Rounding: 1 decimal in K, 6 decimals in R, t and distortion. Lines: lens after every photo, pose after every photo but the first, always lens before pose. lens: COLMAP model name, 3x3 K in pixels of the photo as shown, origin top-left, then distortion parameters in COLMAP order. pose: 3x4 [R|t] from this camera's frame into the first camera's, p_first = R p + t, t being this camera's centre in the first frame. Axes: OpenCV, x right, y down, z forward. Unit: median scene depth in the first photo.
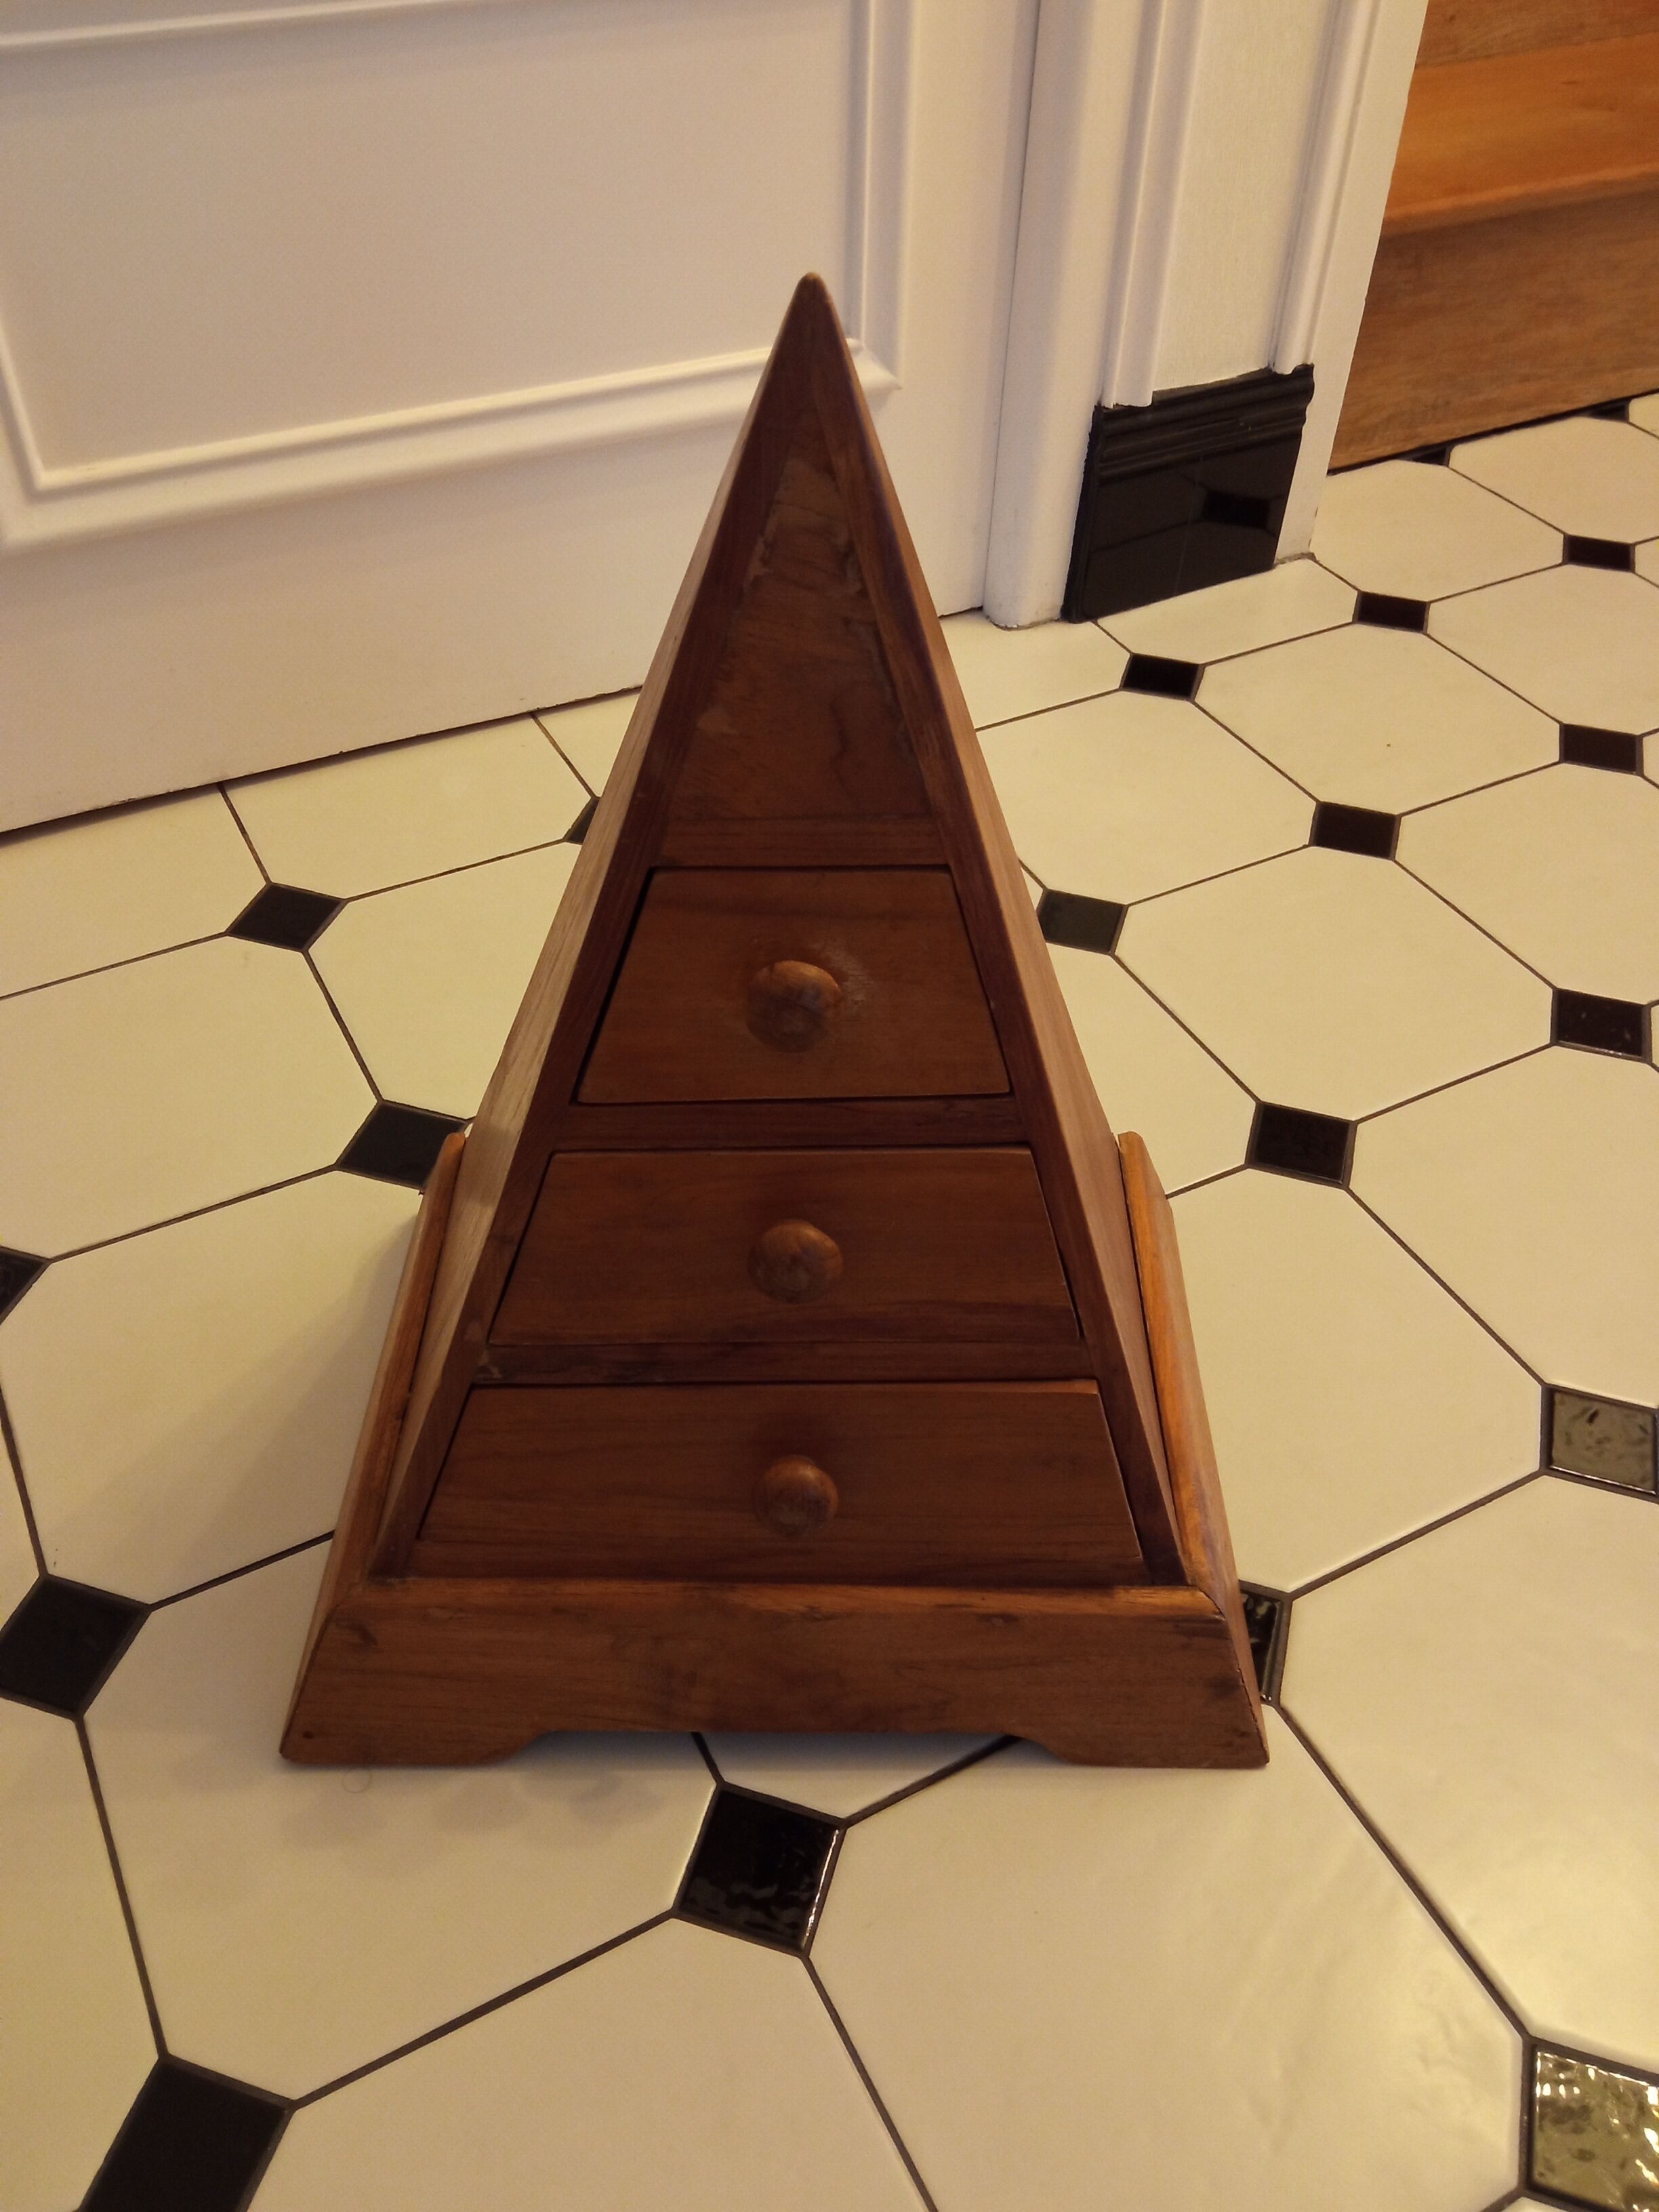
lens RADIAL K [[1861.4, 0, 829.5], [0, 1861.4, 1106.0], [0, 0, 1]] dist [0.115907, -0.213212]
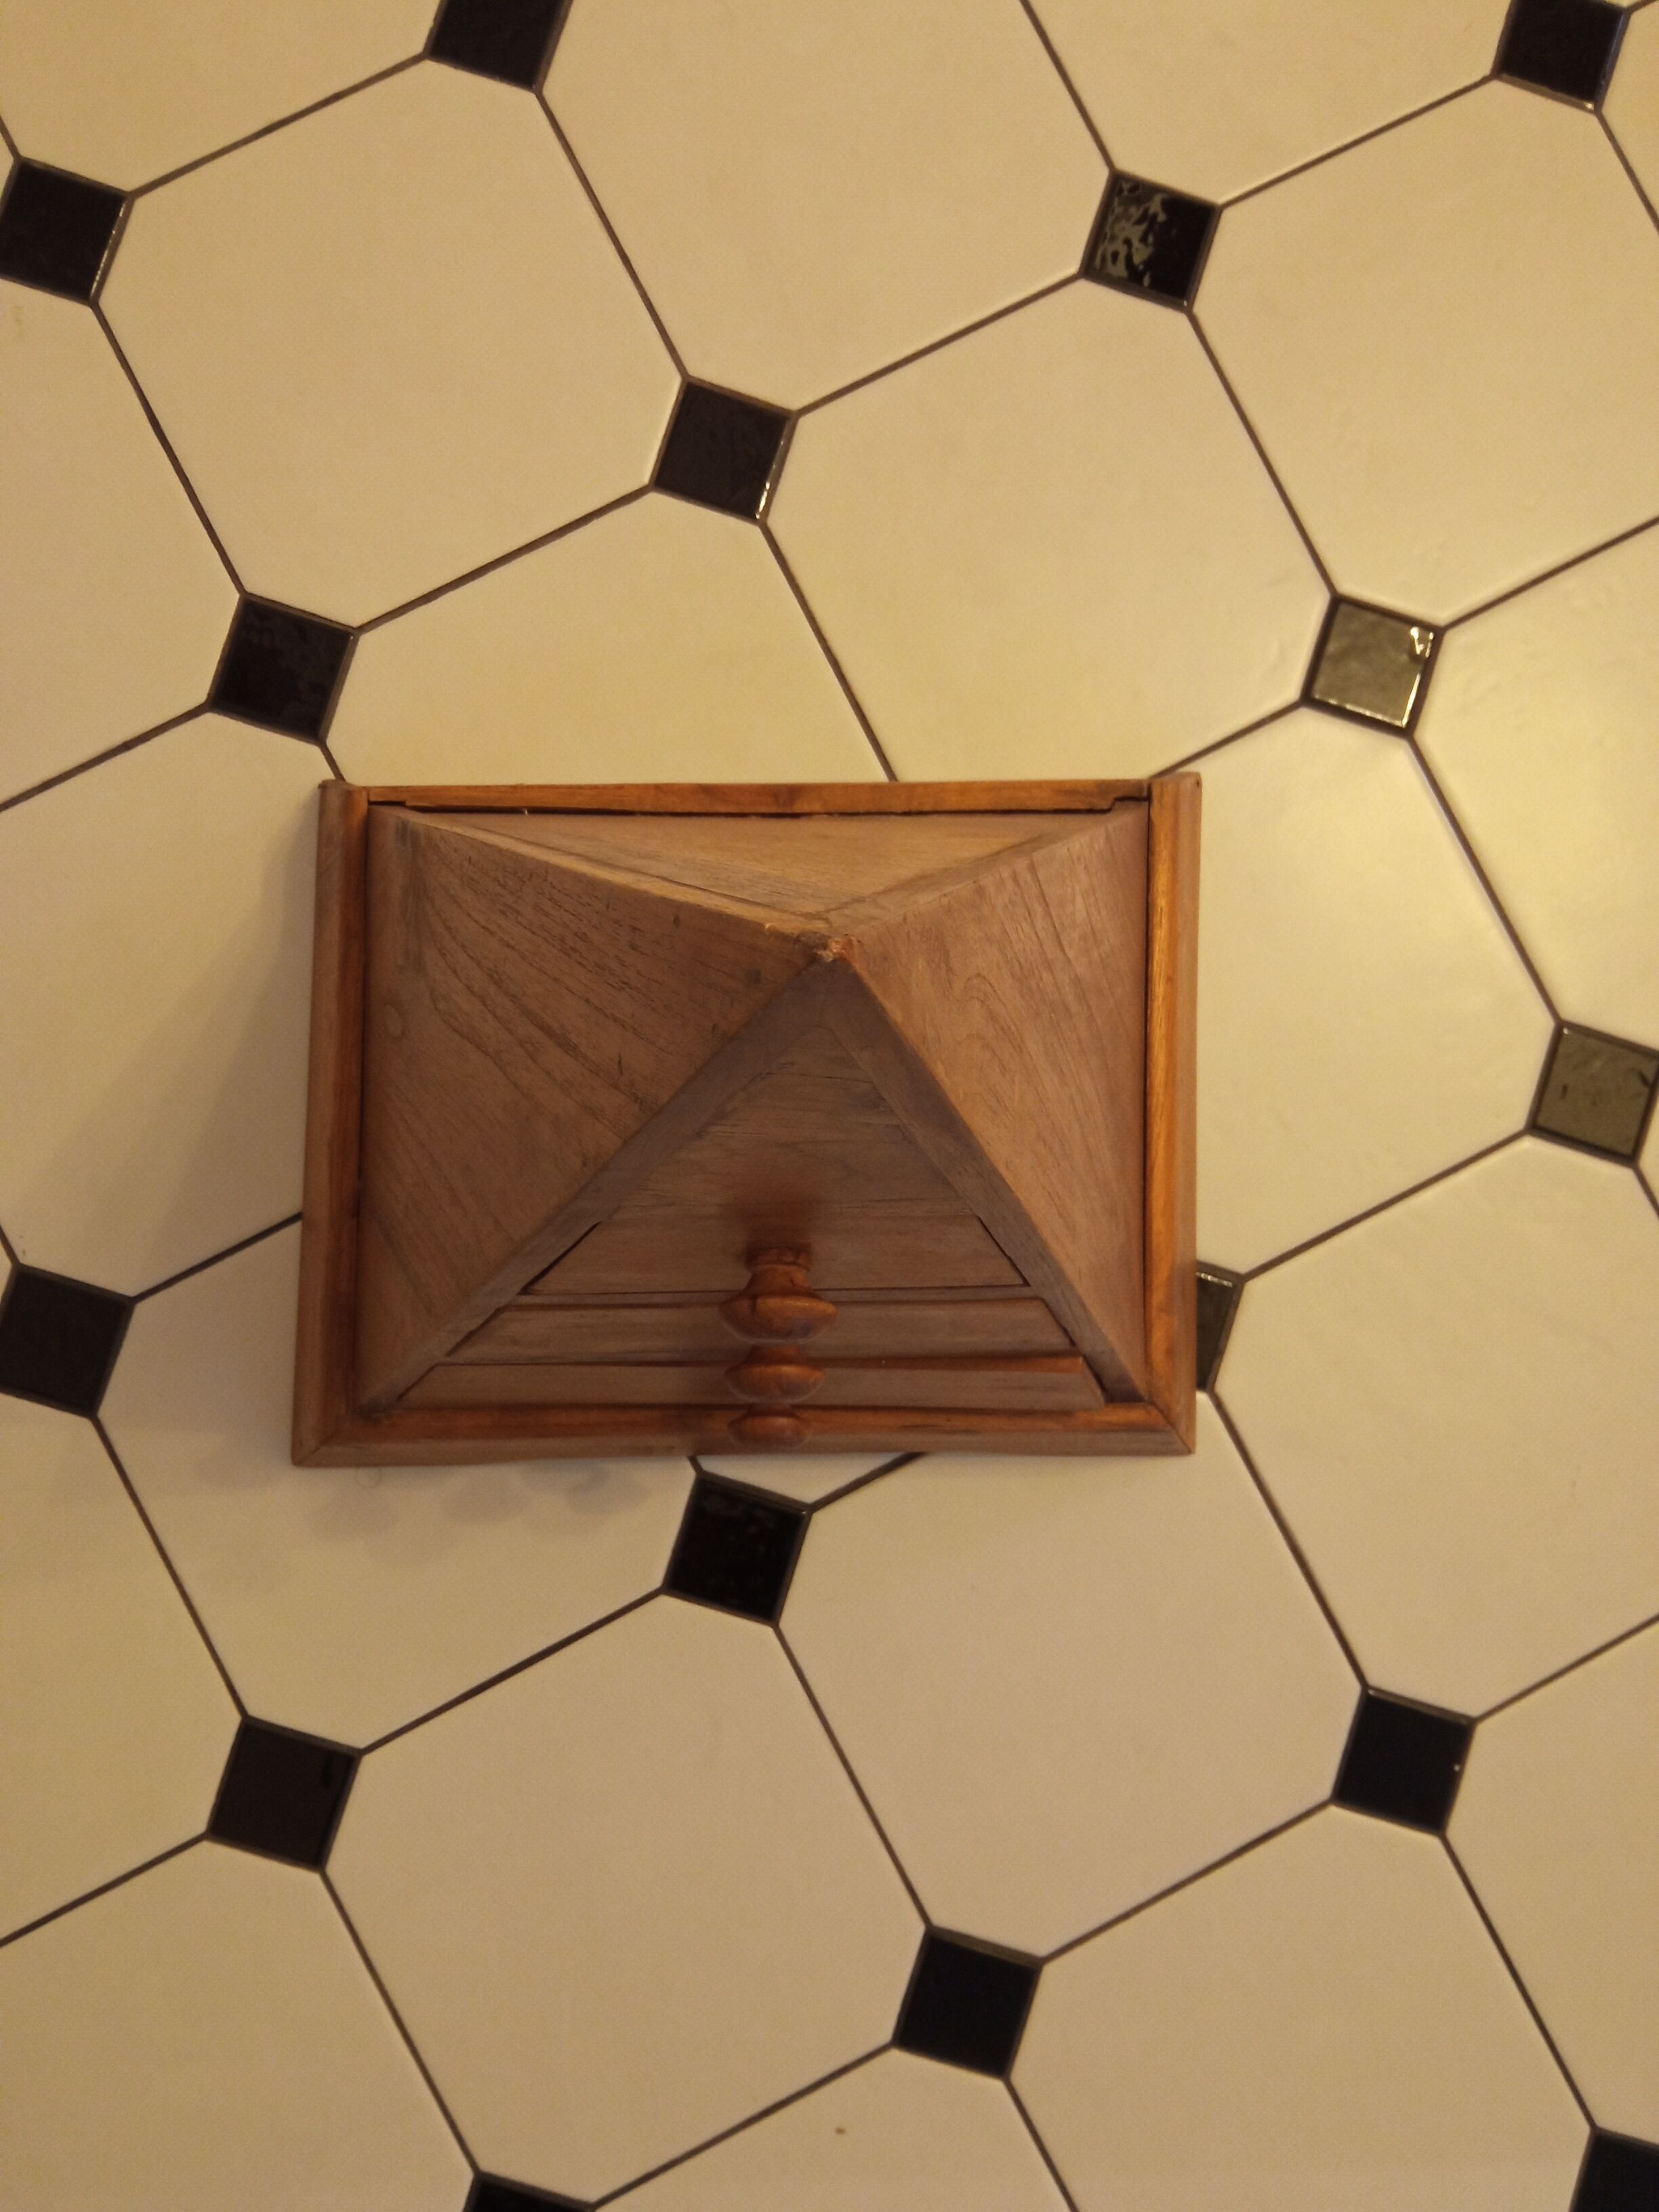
lens RADIAL K [[1861.4, 0, 829.5], [0, 1861.4, 1106.0], [0, 0, 1]] dist [0.115907, -0.213212]
pose [[0.999558, 0.009971, 0.027999, -0.014325], [-0.026845, 0.707177, 0.706526, -0.572259], [-0.012755, -0.706966, 0.707133, 0.370829]]
